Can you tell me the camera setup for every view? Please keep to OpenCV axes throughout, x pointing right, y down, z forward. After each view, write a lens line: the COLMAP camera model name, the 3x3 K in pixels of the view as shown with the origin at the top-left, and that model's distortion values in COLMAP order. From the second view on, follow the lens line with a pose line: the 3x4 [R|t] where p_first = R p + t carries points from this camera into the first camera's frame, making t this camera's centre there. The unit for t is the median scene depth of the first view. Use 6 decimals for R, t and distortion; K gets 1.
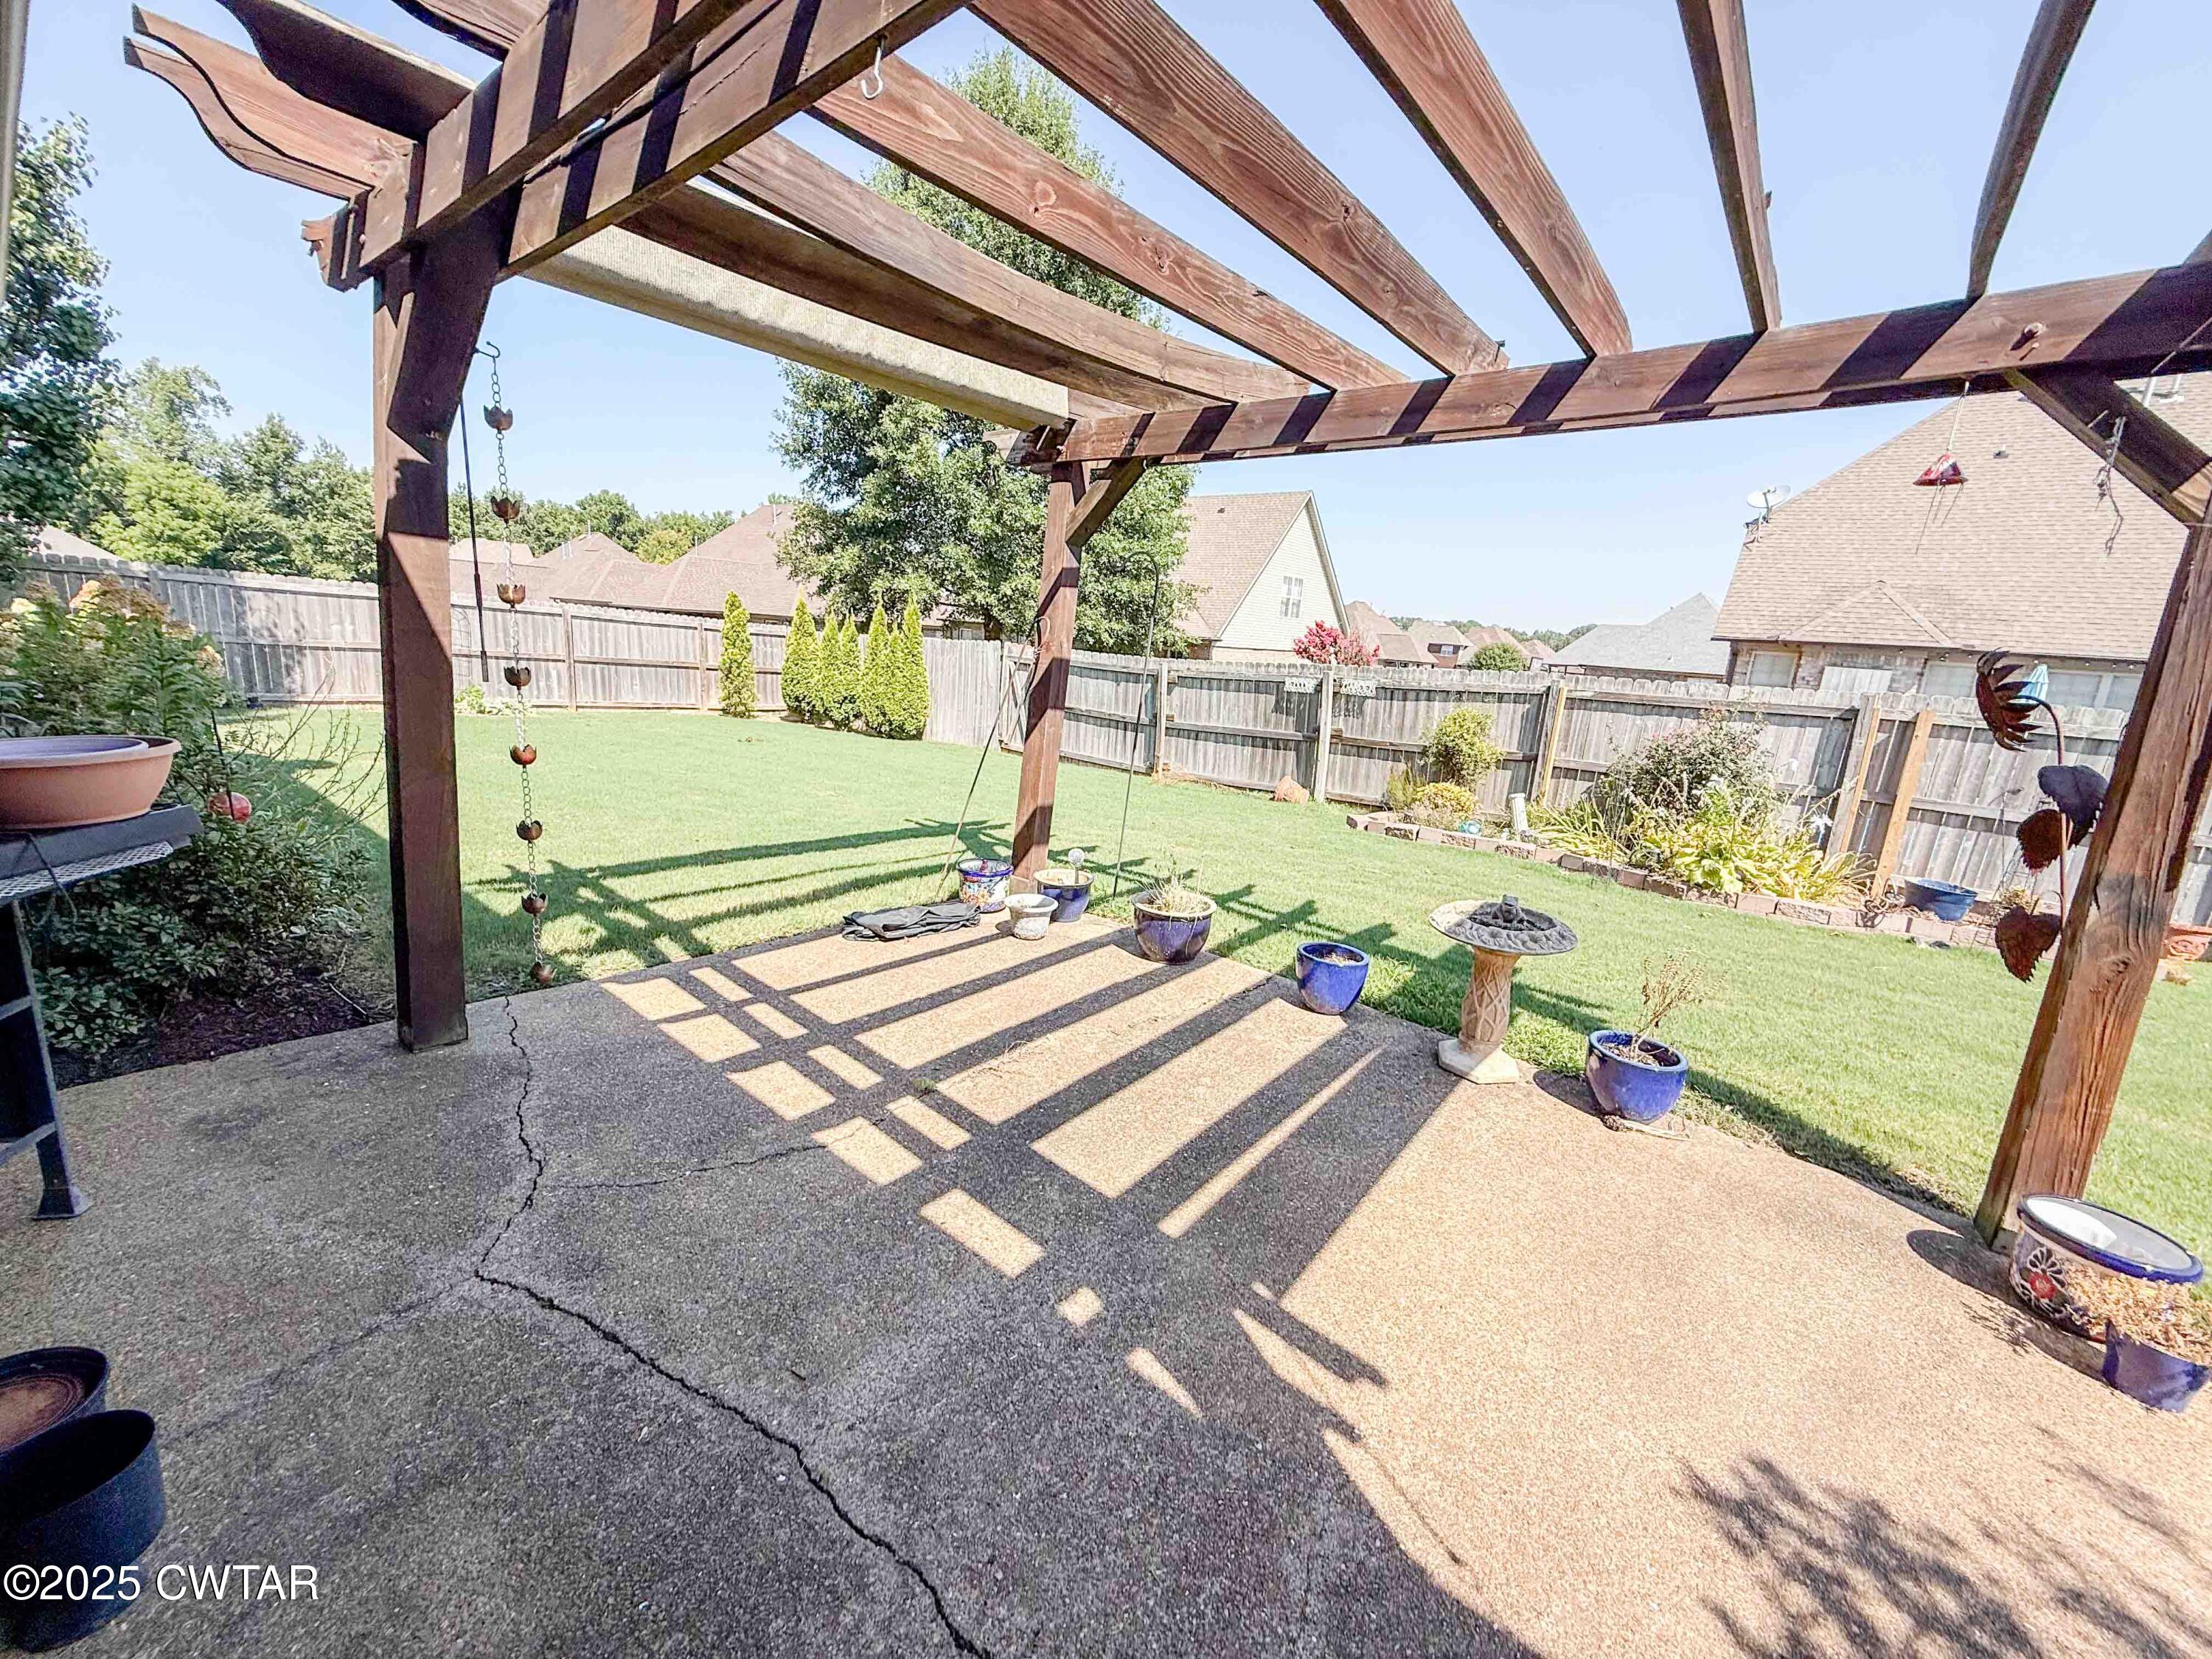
lens RADIAL K [[882.6, 0, 1101.6], [0, 882.6, 830.6], [0, 0, 1]] dist [0.001843, 0.000404]
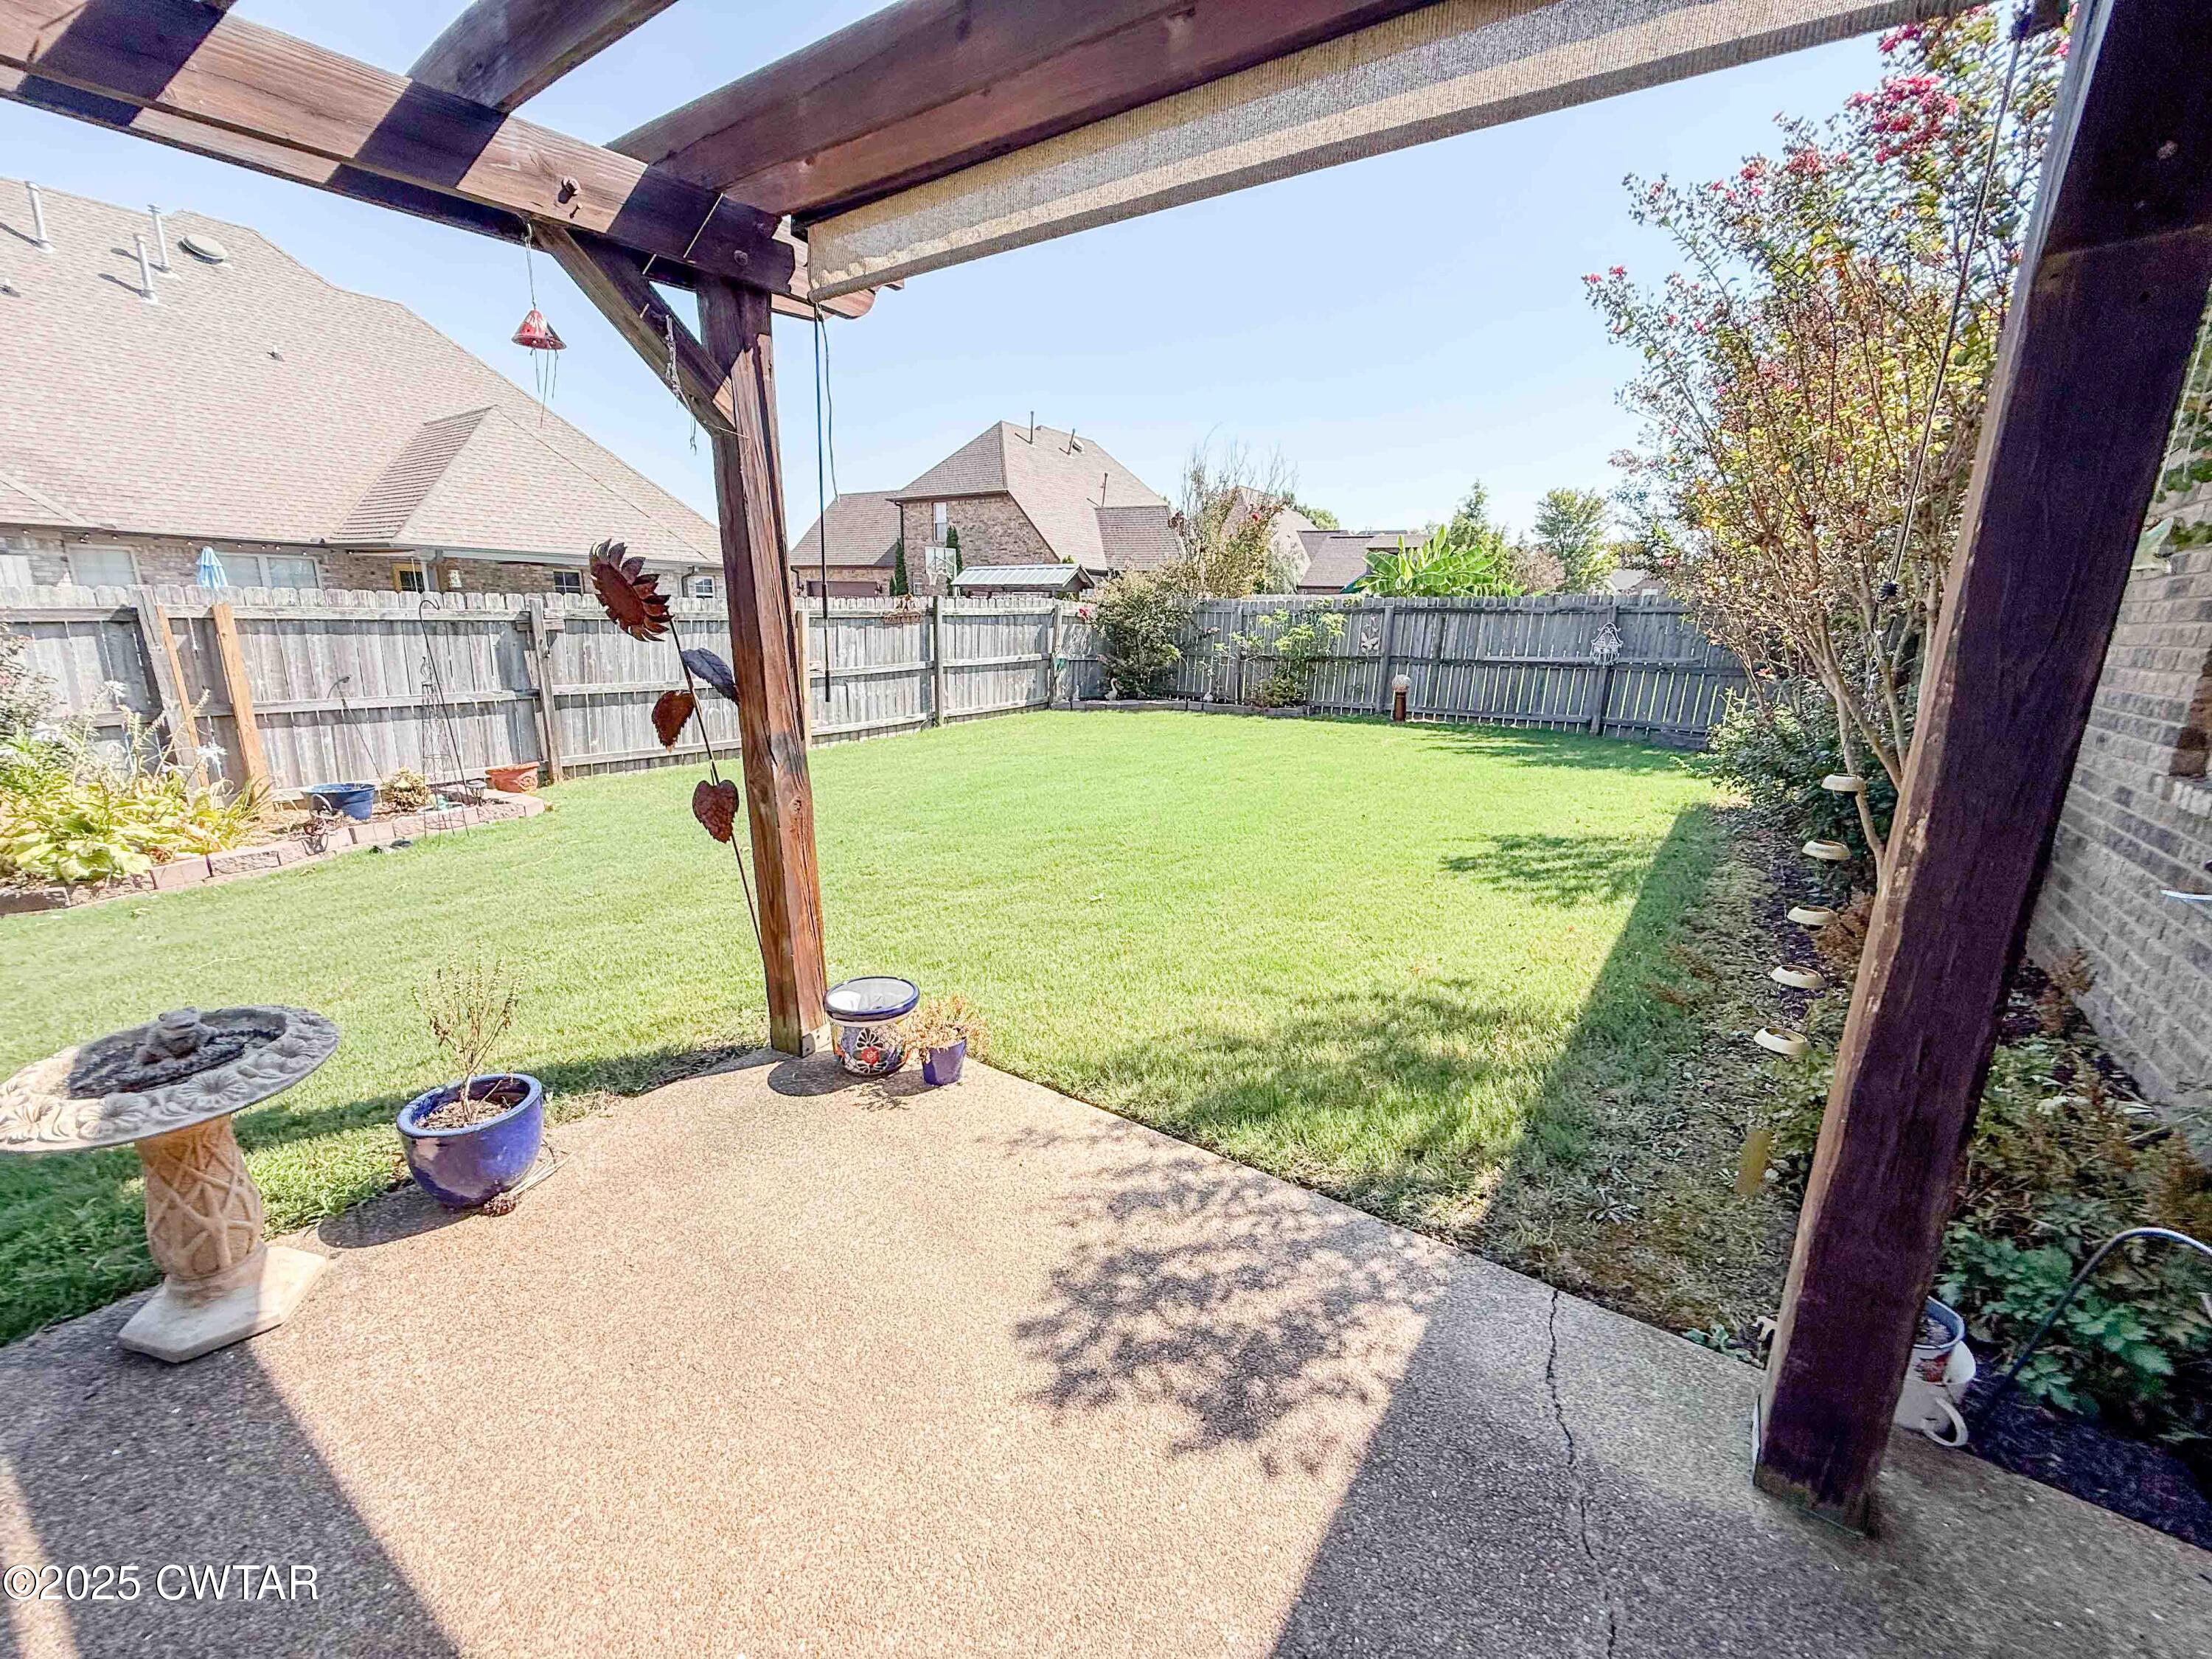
lens RADIAL K [[882.6, 0, 1101.6], [0, 882.6, 830.6], [0, 0, 1]] dist [0.001843, 0.000404]
pose [[-0.055178, -0.312846, 0.948200, -0.050160], [0.190600, 0.928884, 0.317564, -0.101190], [-0.980116, 0.198249, 0.008375, 0.464688]]
